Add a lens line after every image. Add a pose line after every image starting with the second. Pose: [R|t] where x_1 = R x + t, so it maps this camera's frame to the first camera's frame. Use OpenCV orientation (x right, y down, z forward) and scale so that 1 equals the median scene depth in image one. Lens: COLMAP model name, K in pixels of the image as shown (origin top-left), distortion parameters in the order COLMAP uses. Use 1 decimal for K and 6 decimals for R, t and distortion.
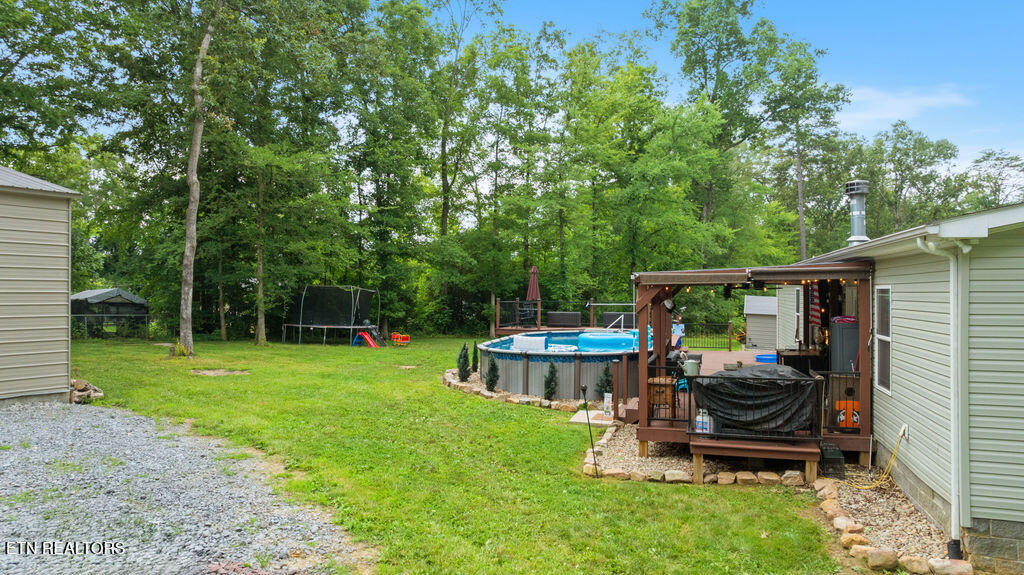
lens RADIAL K [[674.5, 0, 512.0], [0, 674.5, 287.5], [0, 0, 1]] dist [-0.000611, 0.001103]
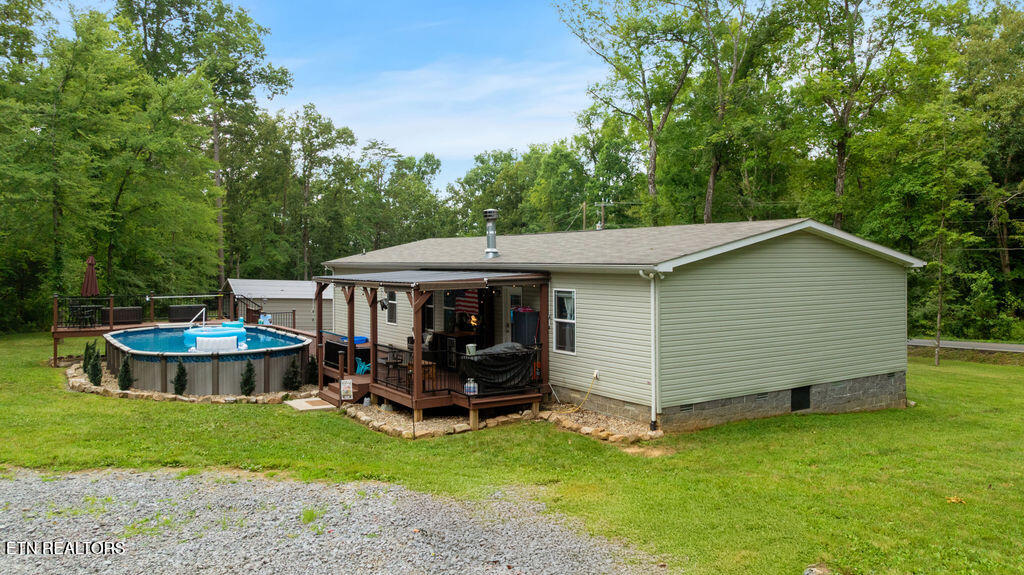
lens RADIAL K [[730.6, 0, 512.0], [0, 730.6, 287.5], [0, 0, 1]] dist [-0.011151, -0.002275]
pose [[0.682664, -0.029418, 0.730140, -0.761831], [0.003238, 0.999301, 0.037235, -0.066252], [-0.730725, -0.023055, 0.682283, -0.102910]]
